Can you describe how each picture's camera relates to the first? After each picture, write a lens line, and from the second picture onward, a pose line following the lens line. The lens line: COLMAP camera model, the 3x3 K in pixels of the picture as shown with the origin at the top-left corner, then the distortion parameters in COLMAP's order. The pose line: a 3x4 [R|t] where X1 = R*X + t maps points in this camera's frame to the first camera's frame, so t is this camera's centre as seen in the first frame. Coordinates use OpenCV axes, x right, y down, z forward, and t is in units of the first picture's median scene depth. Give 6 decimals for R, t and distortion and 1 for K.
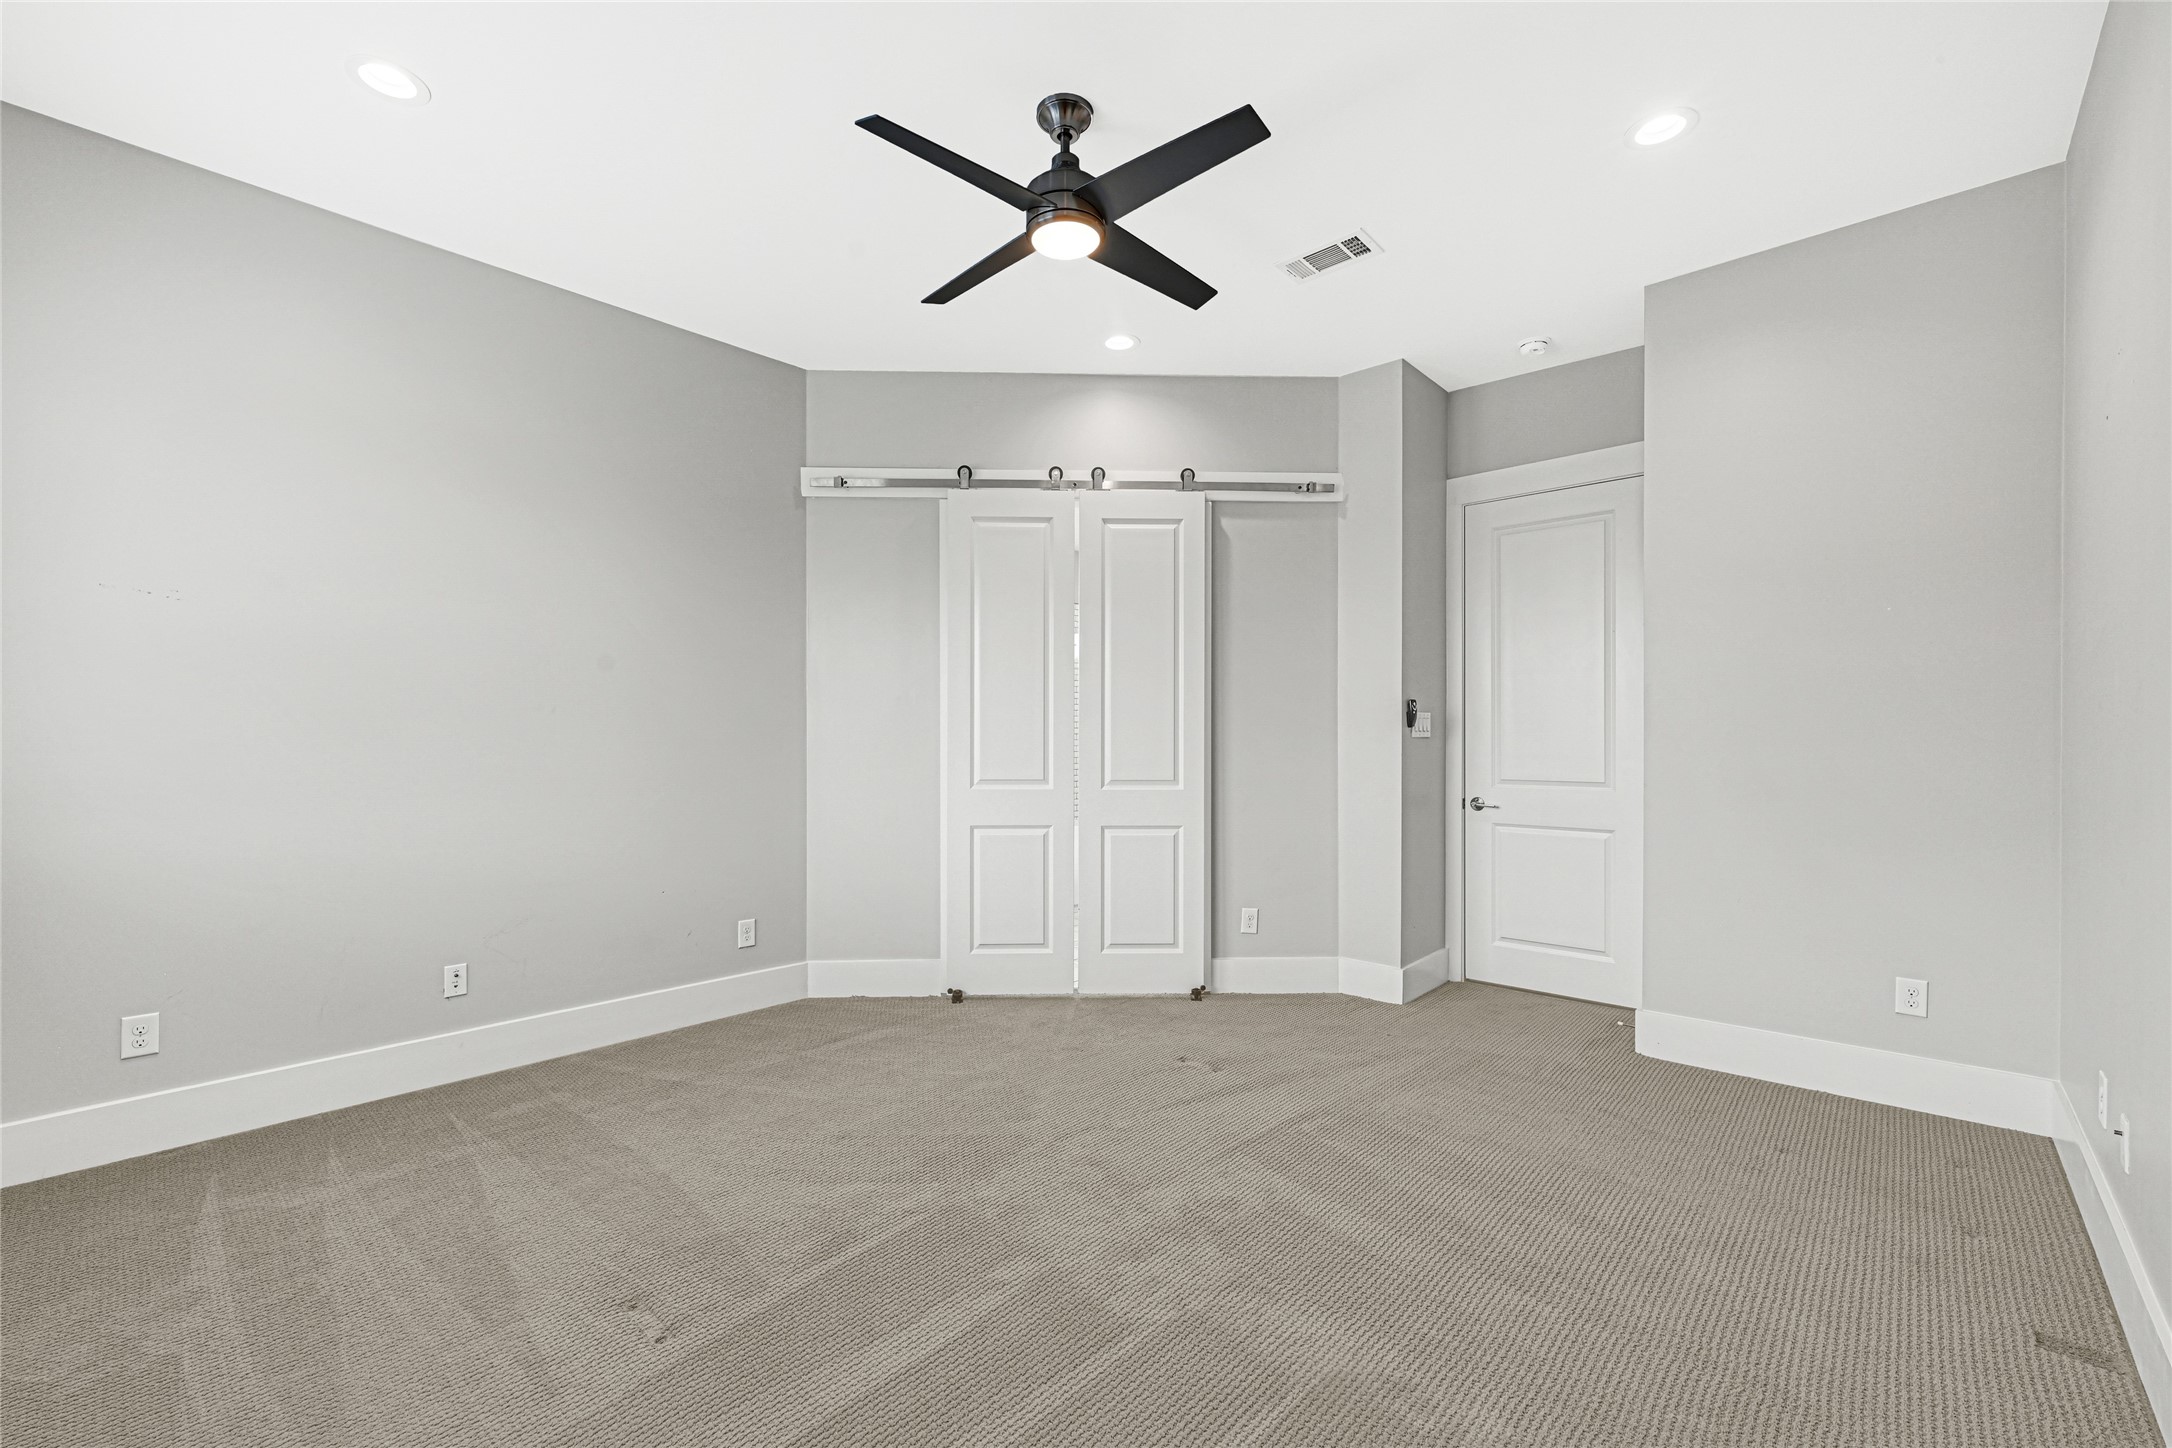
lens RADIAL K [[890.6, 0, 1083.7], [0, 890.6, 714.5], [0, 0, 1]] dist [0.000643, -0.000010]
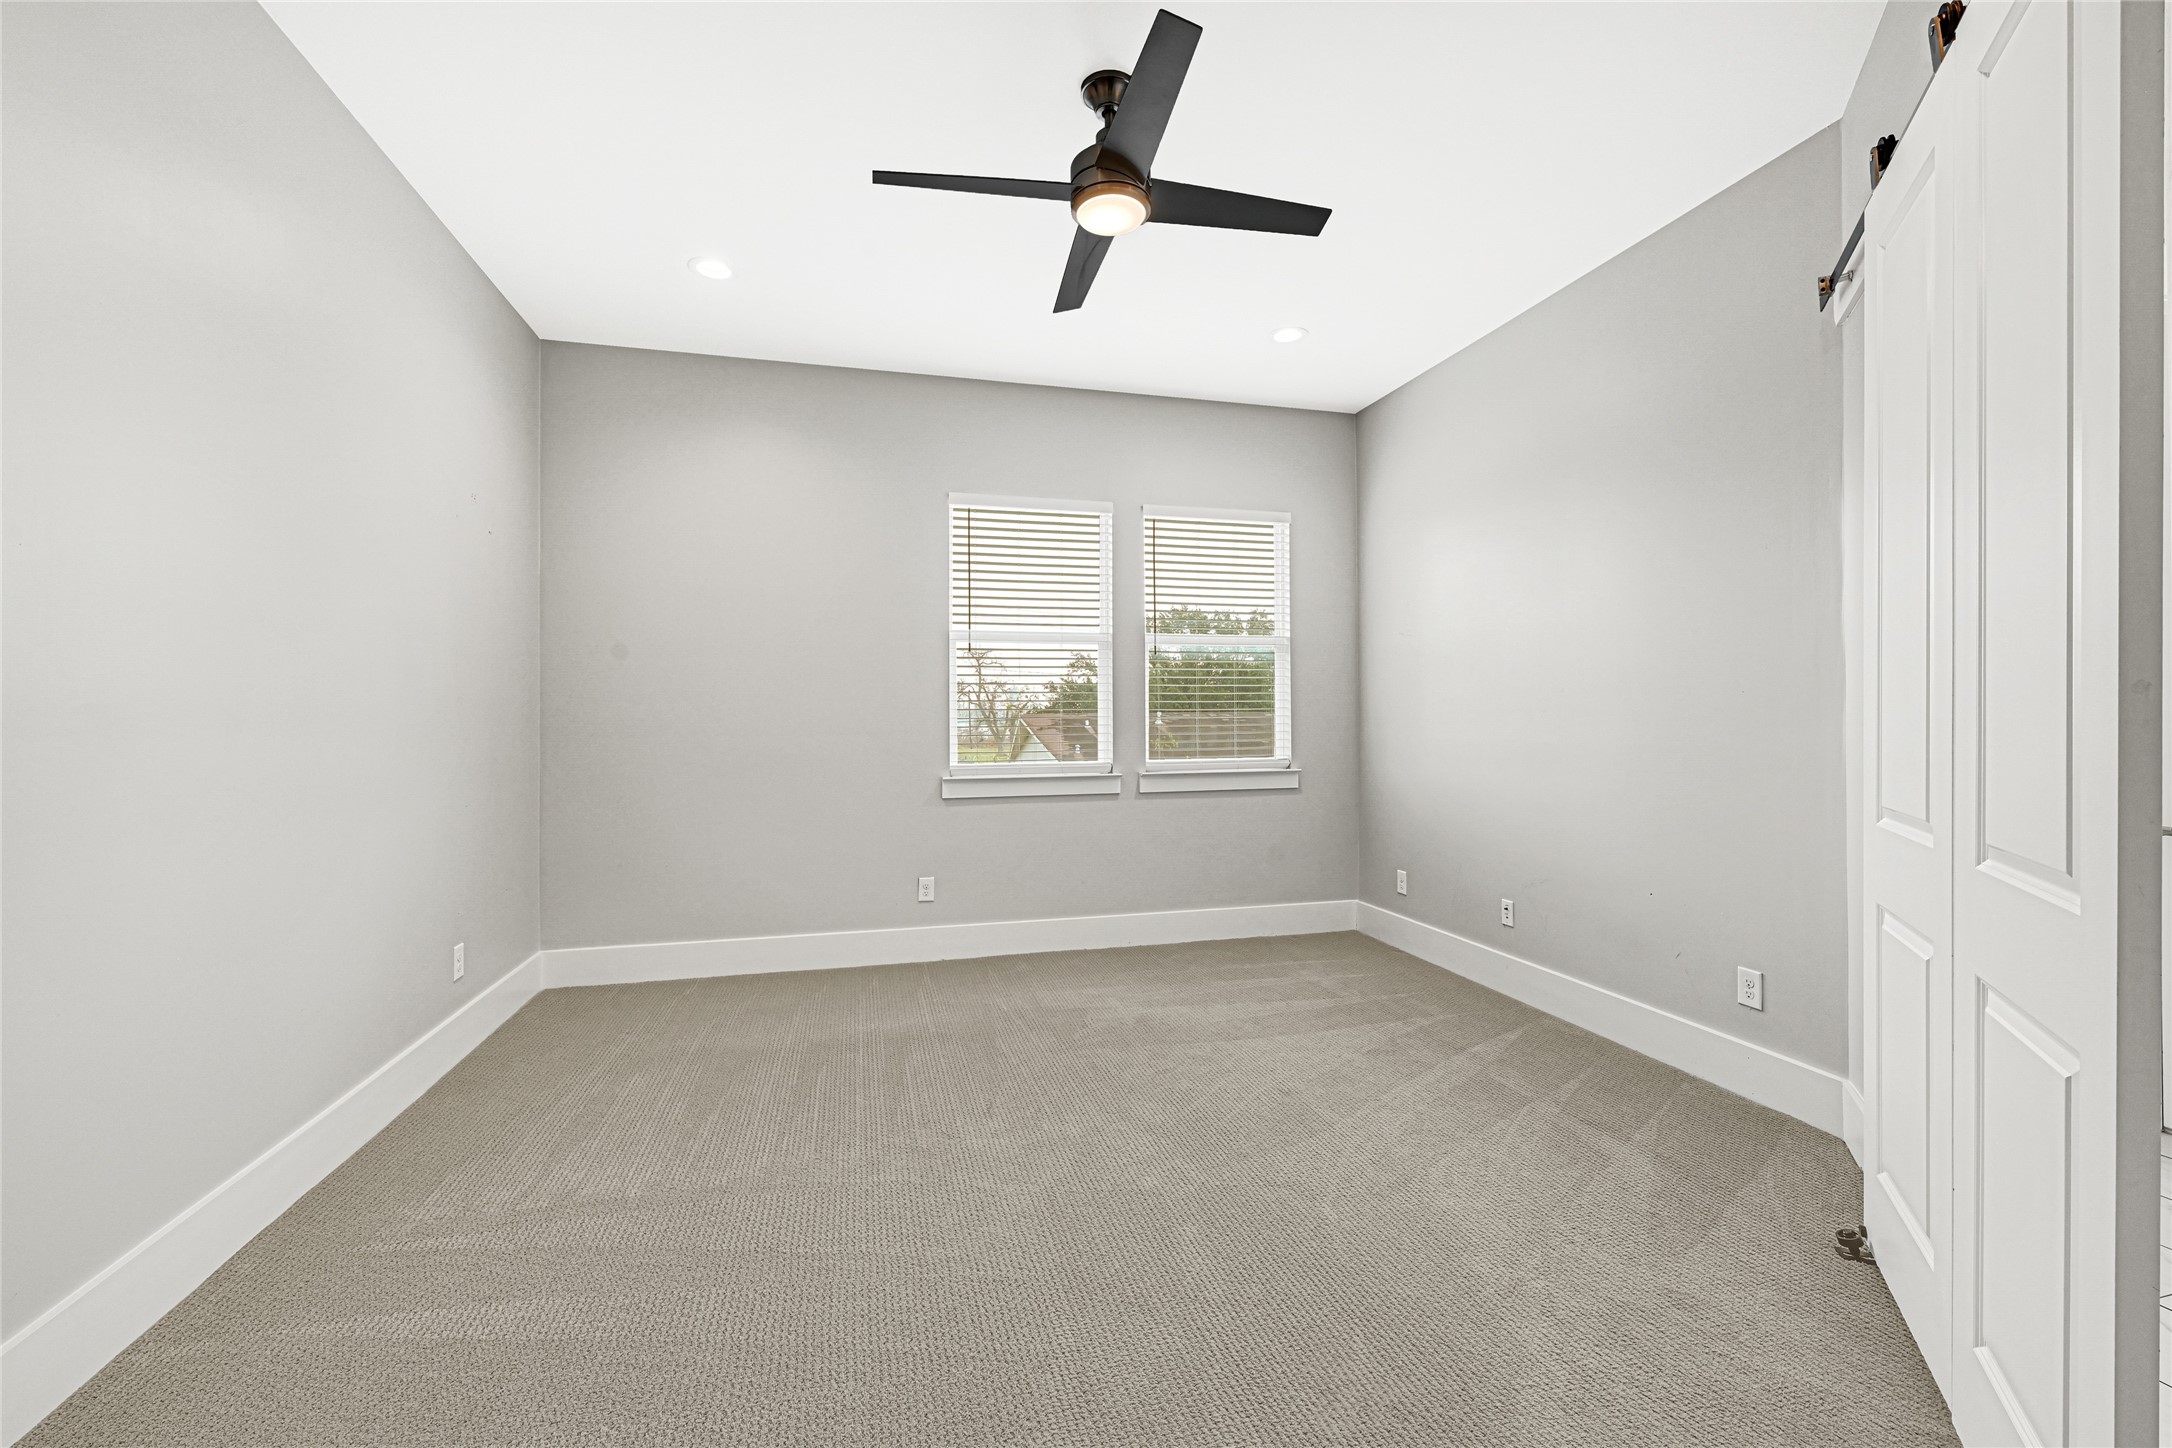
lens RADIAL K [[890.6, 0, 1083.7], [0, 890.6, 714.5], [0, 0, 1]] dist [0.000643, -0.000010]
pose [[-0.537986, 0.001009, -0.842953, 0.652099], [0.024442, 0.999597, -0.014403, 0.033049], [0.842600, -0.028352, -0.537794, 1.213056]]
